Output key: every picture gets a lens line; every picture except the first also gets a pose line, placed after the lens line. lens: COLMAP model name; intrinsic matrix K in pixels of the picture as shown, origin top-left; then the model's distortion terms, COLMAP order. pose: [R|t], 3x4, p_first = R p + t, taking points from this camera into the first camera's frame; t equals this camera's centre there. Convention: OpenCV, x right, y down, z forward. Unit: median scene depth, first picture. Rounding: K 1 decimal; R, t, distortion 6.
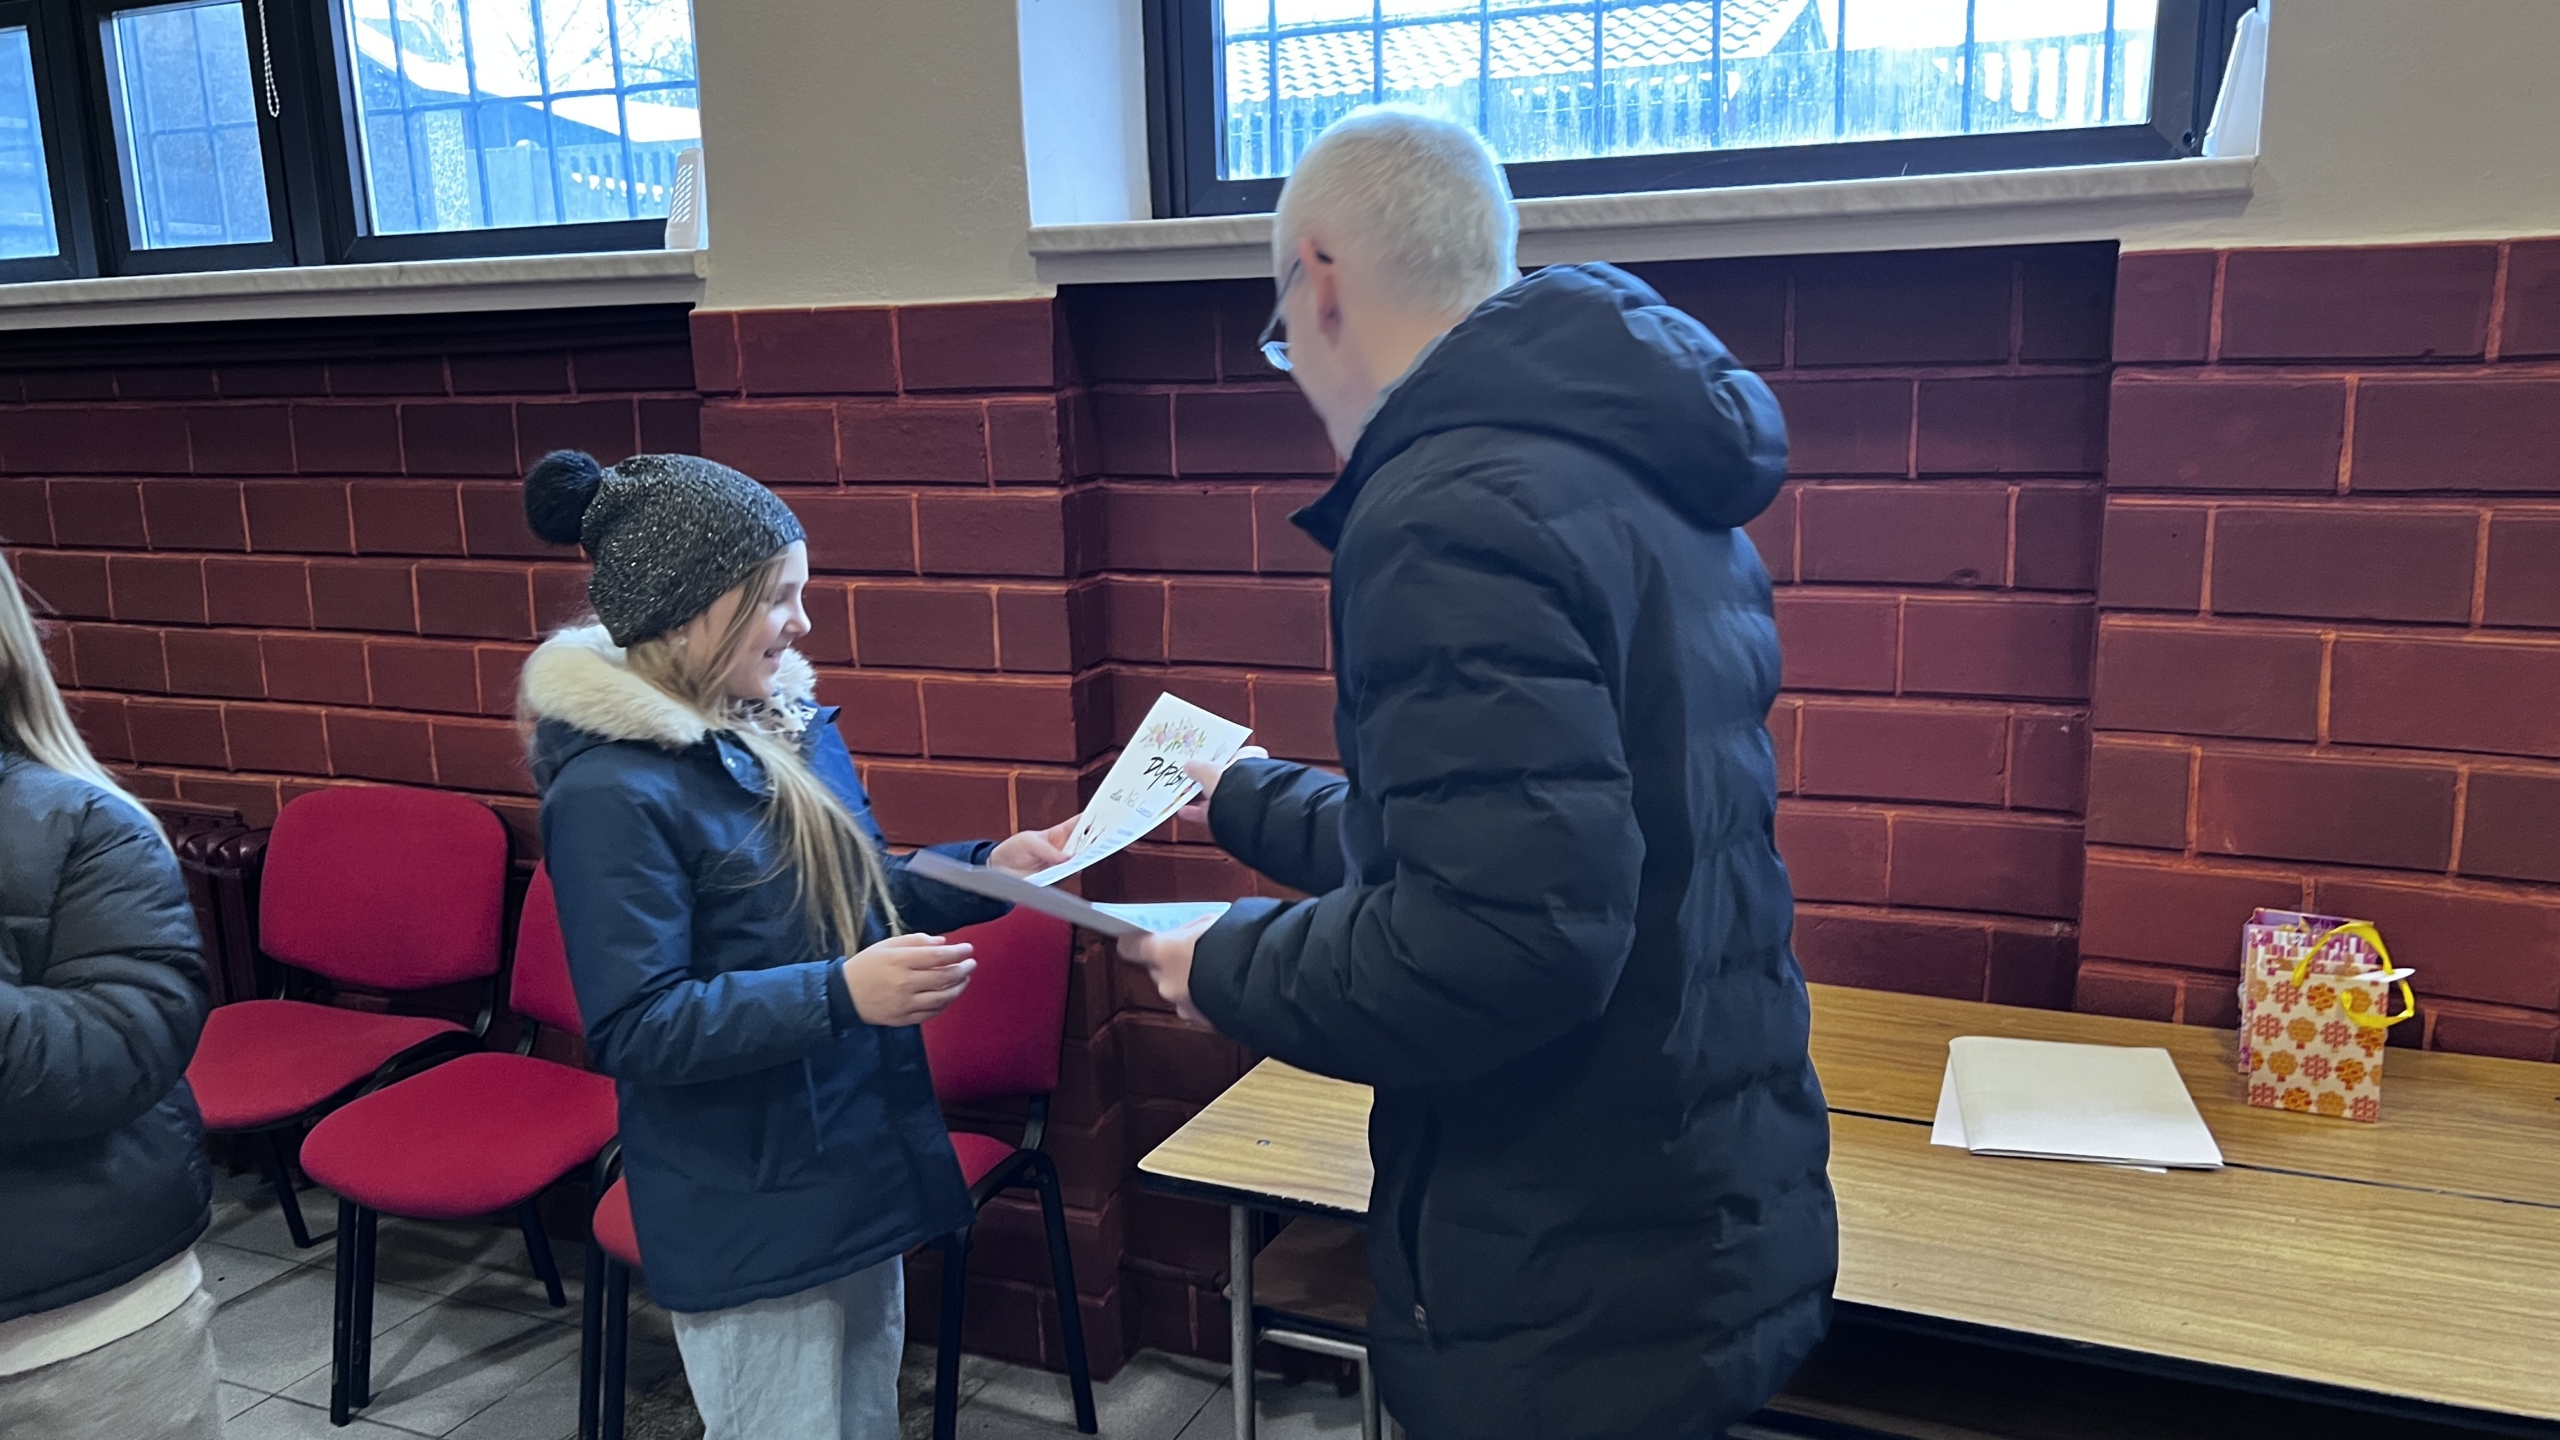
lens RADIAL K [[1910.5, 0, 1296.4], [0, 1910.5, 743.3], [0, 0, 1]] dist [0.047248, -0.044710]
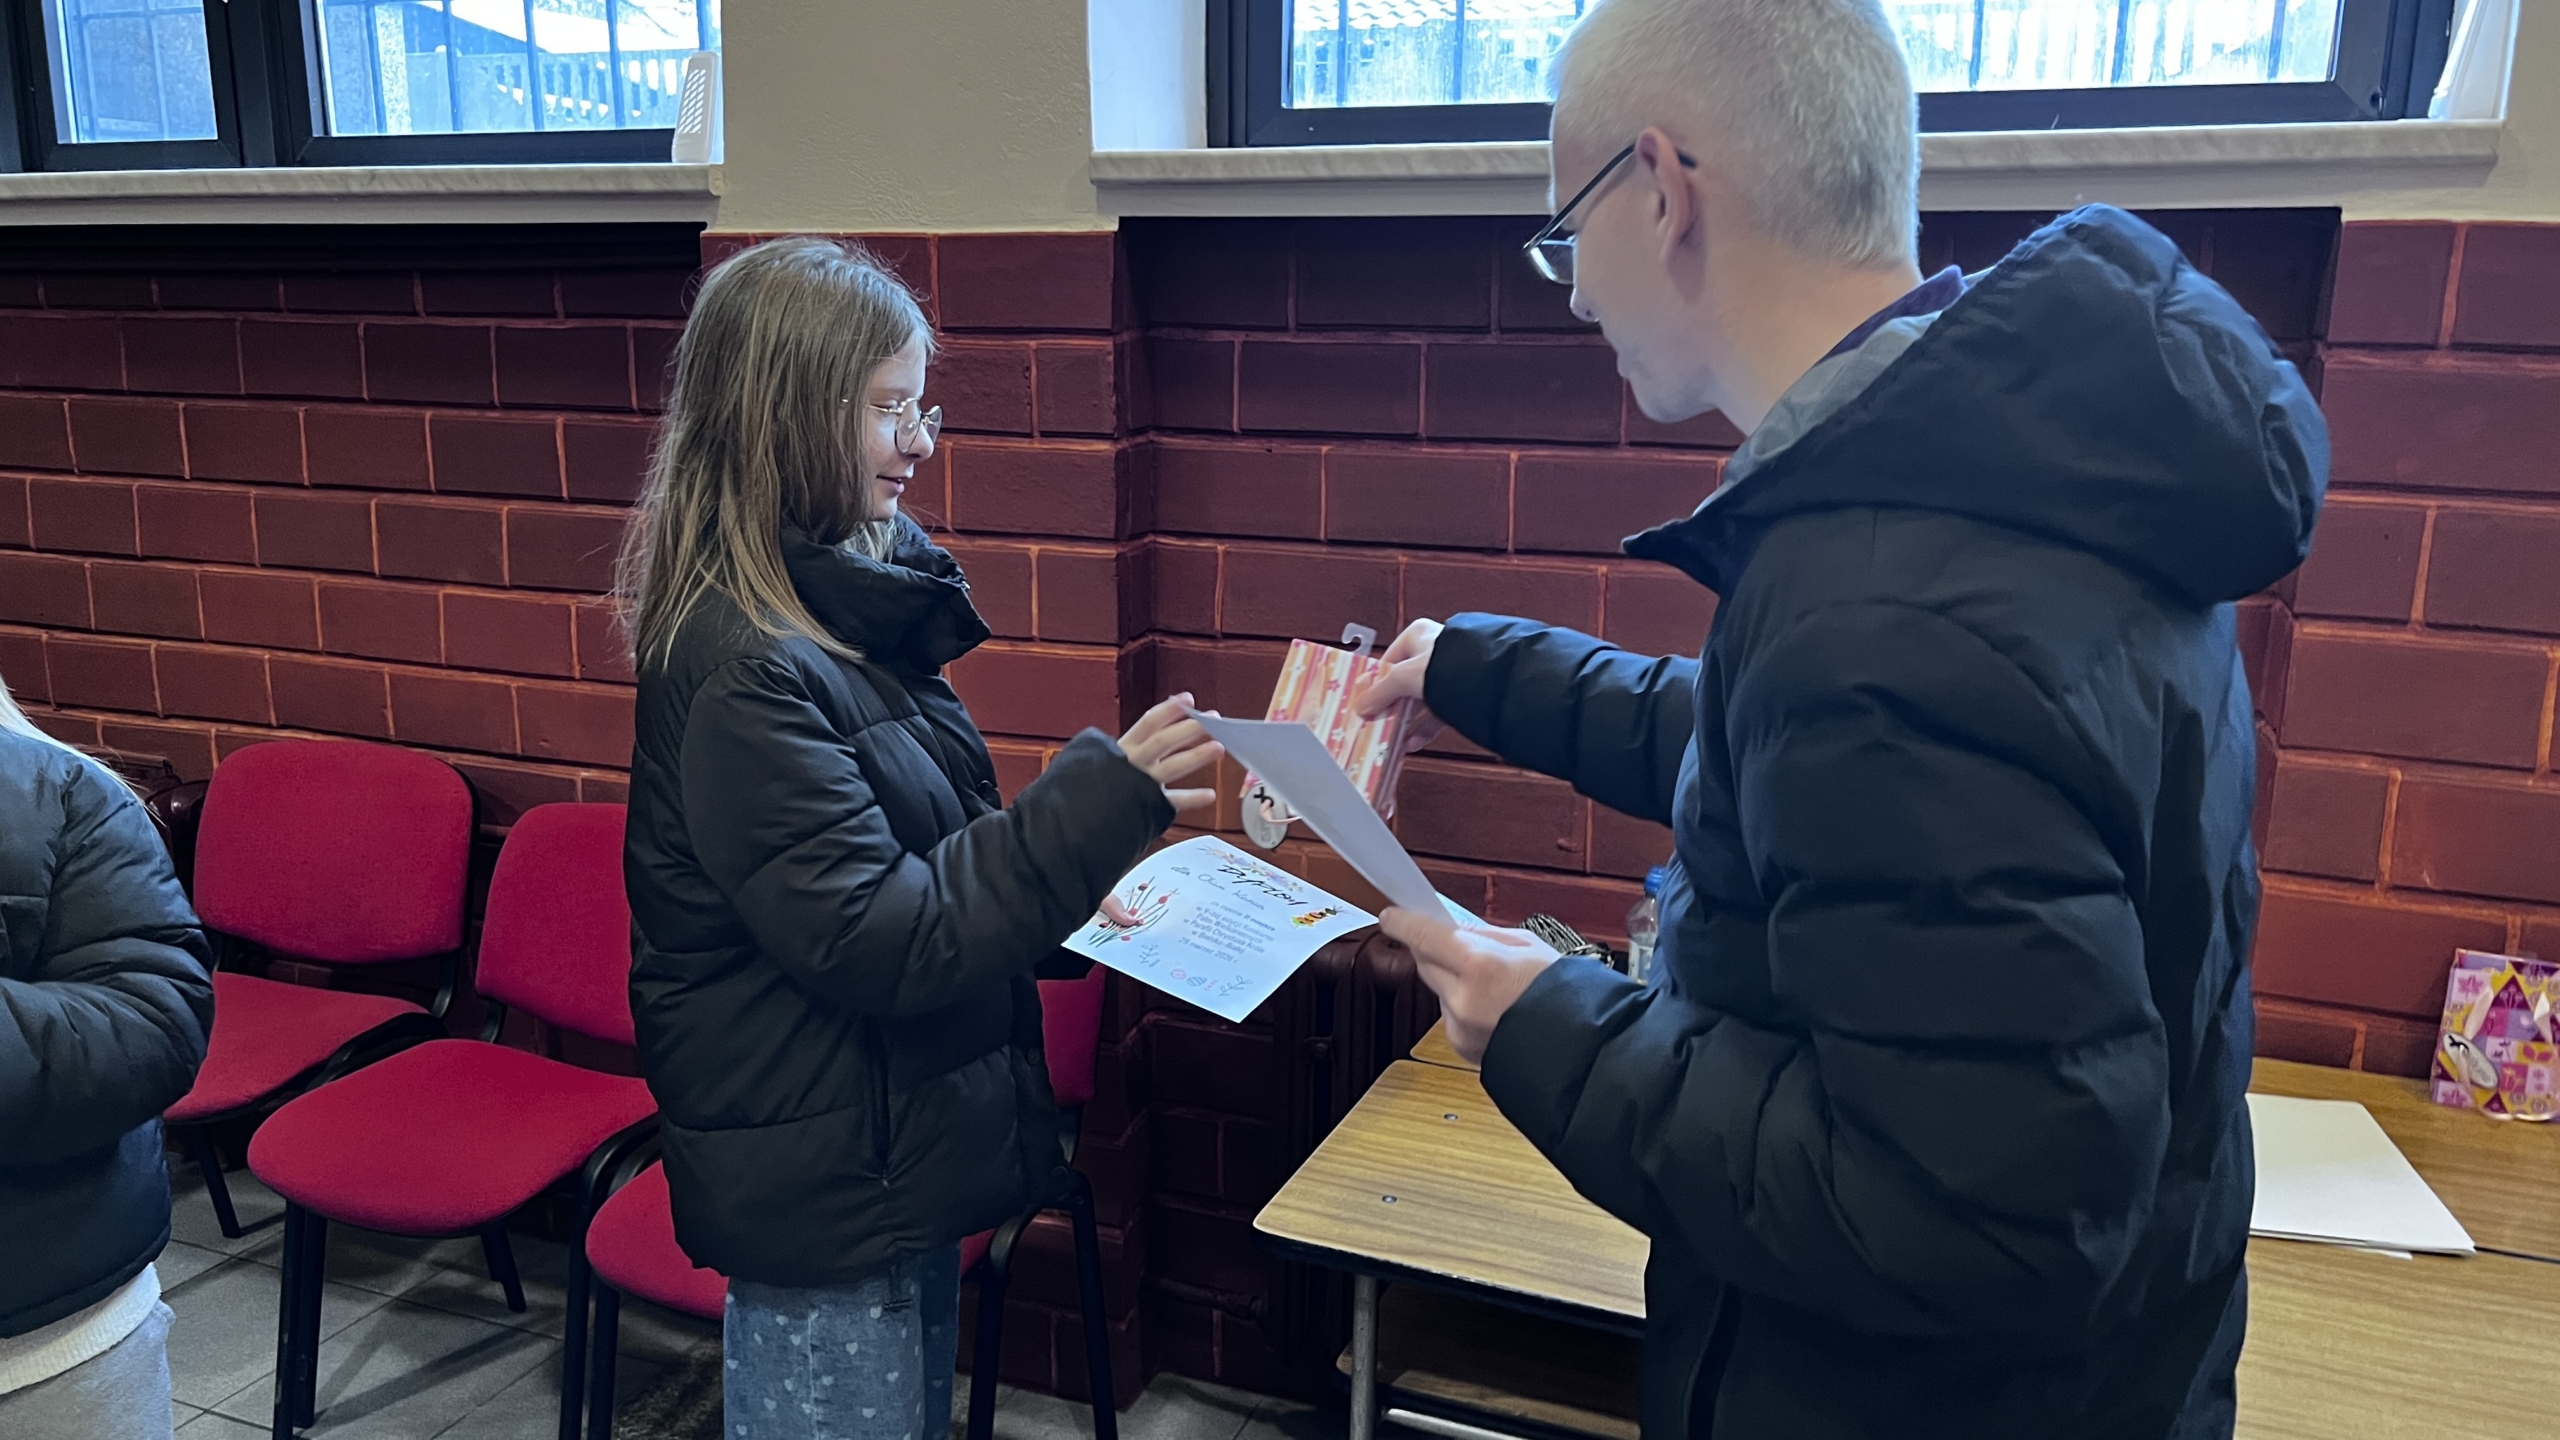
lens RADIAL K [[1910.5, 0, 1265.2], [0, 1910.5, 716.1], [0, 0, 1]] dist [0.047248, -0.044710]
pose [[0.999062, 0.027083, 0.033802, -0.077016], [-0.027548, 0.999531, 0.013364, -0.016731], [-0.033424, -0.014282, 0.999339, 0.085411]]
